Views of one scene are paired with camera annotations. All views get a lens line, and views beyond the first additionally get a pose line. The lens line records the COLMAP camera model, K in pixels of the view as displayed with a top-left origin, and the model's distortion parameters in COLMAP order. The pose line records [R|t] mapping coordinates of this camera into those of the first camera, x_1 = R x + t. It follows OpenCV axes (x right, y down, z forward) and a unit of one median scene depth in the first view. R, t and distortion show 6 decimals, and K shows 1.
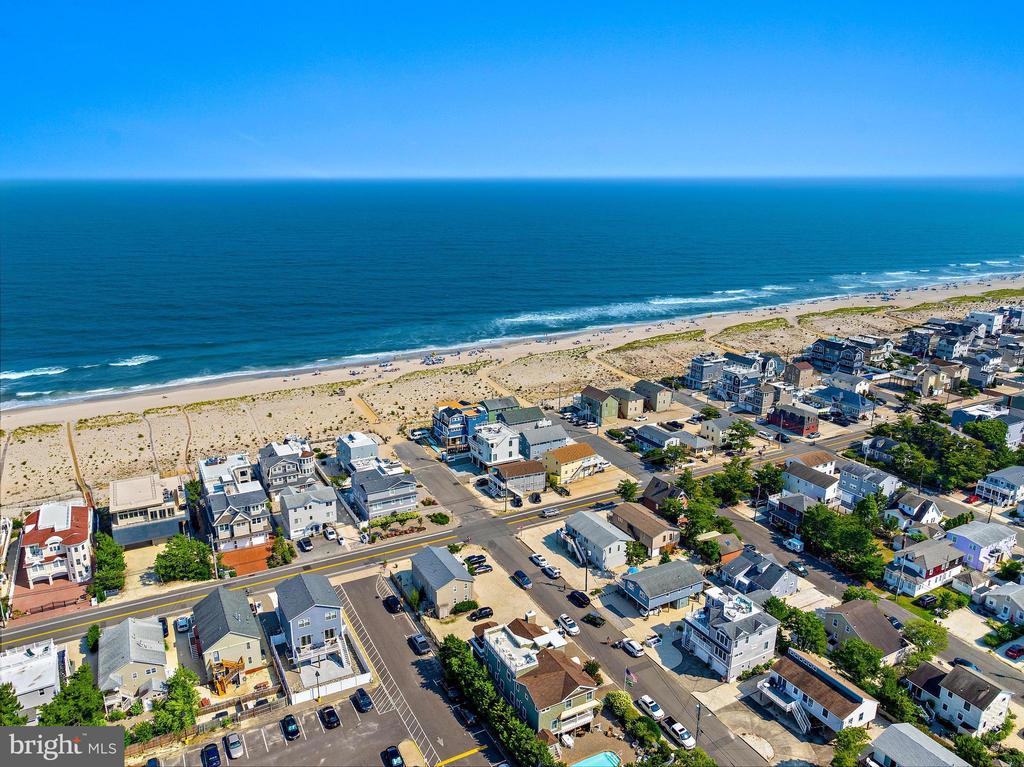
lens RADIAL K [[734.6, 0, 510.2], [0, 734.6, 383.9], [0, 0, 1]] dist [-0.039193, -0.003005]
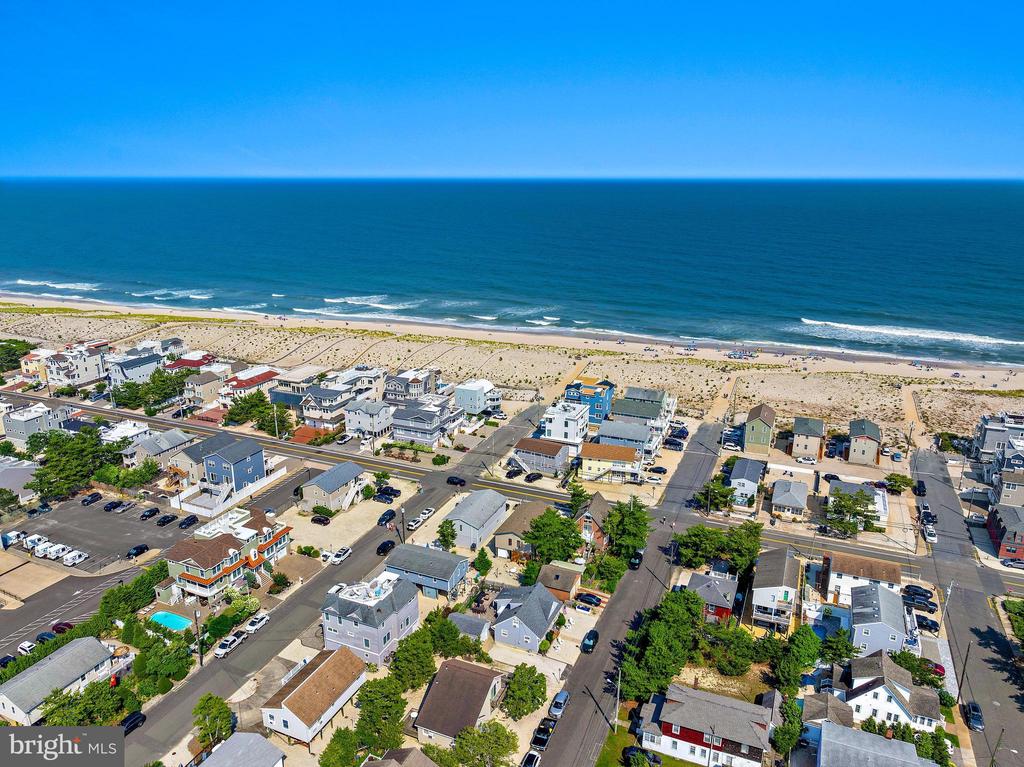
lens RADIAL K [[731.6, 0, 497.1], [0, 731.6, 382.2], [0, 0, 1]] dist [-0.037880, -0.002032]
pose [[0.604005, 0.220287, -0.765932, 0.626588], [-0.209503, 0.971129, 0.114091, -0.058876], [0.768951, 0.091553, 0.632718, 0.295184]]
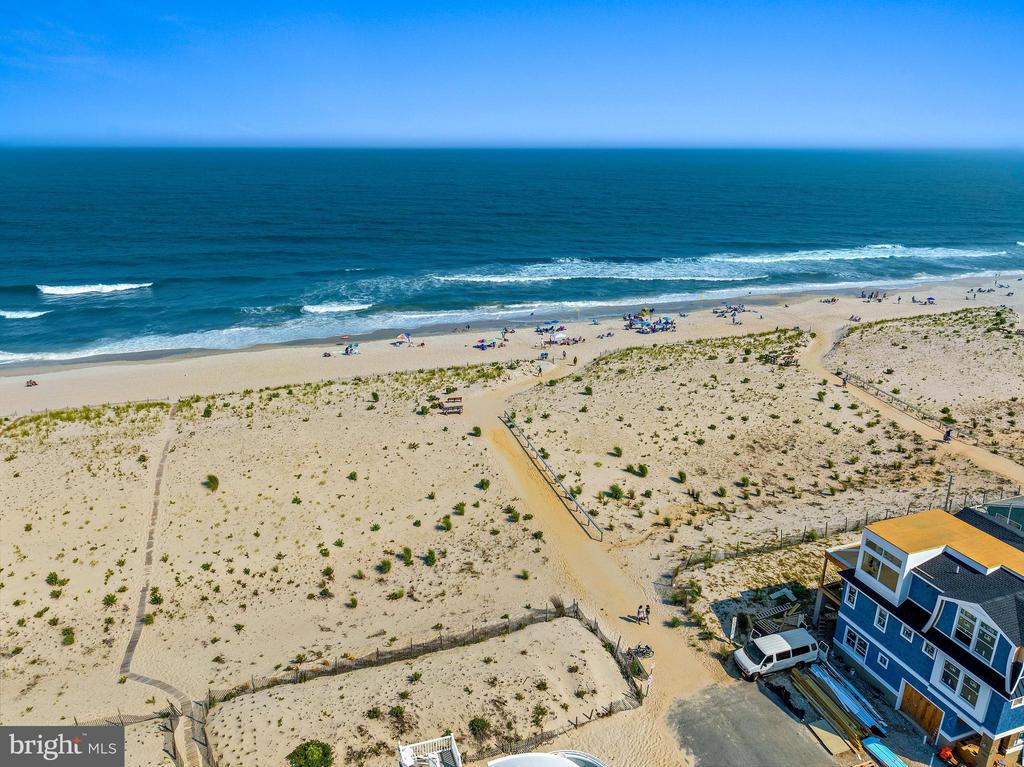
lens RADIAL K [[722.3, 0, 505.0], [0, 722.3, 381.8], [0, 0, 1]] dist [-0.042875, 0.017330]
pose [[0.986395, 0.057175, -0.154130, -0.186834], [-0.049950, 0.997482, 0.050352, -0.021014], [0.156621, -0.041969, 0.986767, 0.813910]]
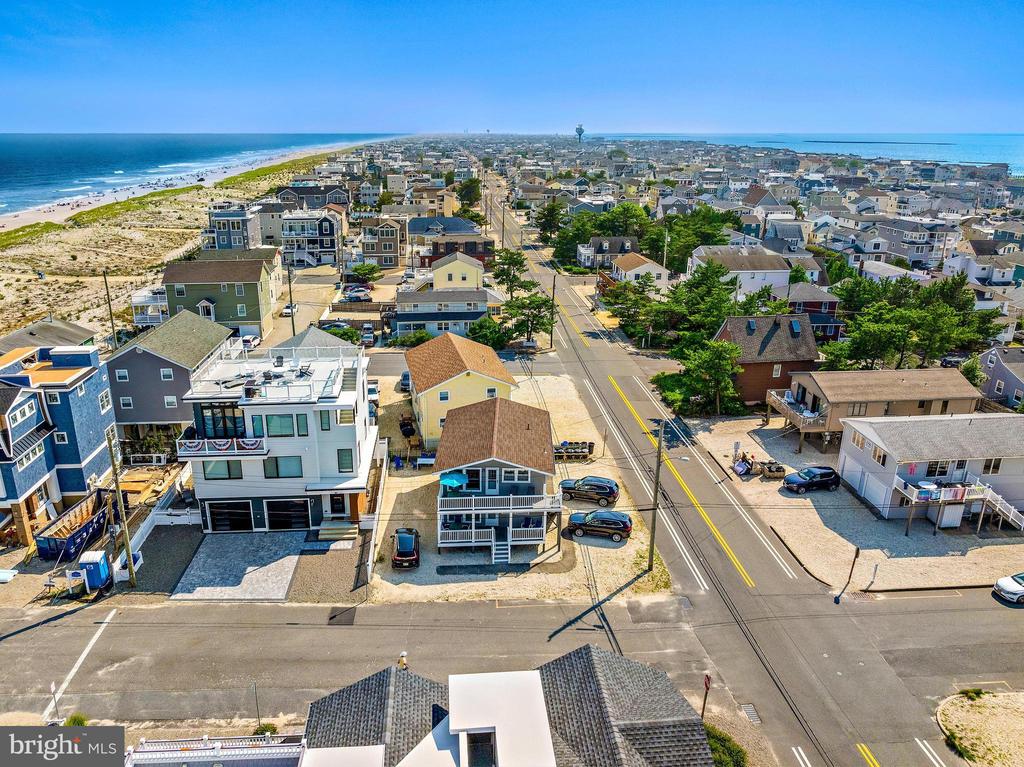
lens RADIAL K [[731.7, 0, 497.8], [0, 731.7, 350.7], [0, 0, 1]] dist [-0.032886, -0.007342]
pose [[0.406405, -0.268386, 0.873387, -0.208470], [0.252334, 0.951679, 0.175028, 0.027491], [-0.878159, 0.149253, 0.454490, 0.767757]]
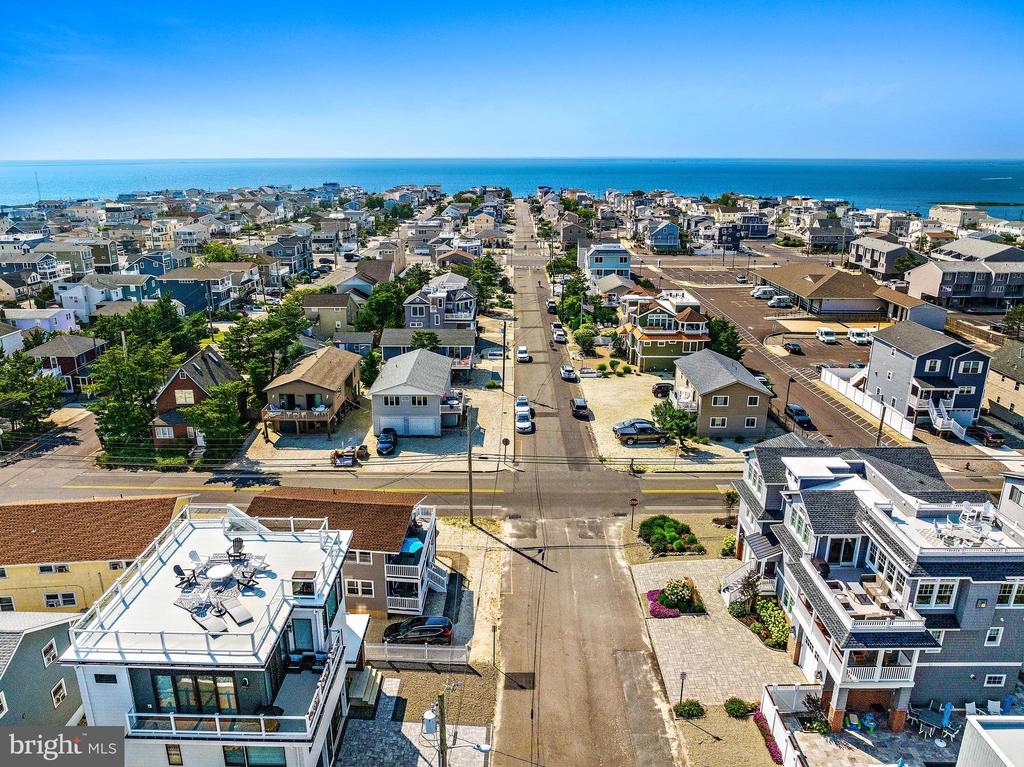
lens RADIAL K [[722.3, 0, 505.0], [0, 722.3, 381.8], [0, 0, 1]] dist [-0.042875, 0.017330]
pose [[-0.873670, -0.150559, 0.462637, -0.143585], [0.128651, 0.845571, 0.518130, -0.052058], [-0.469202, 0.512193, -0.719380, 1.015558]]
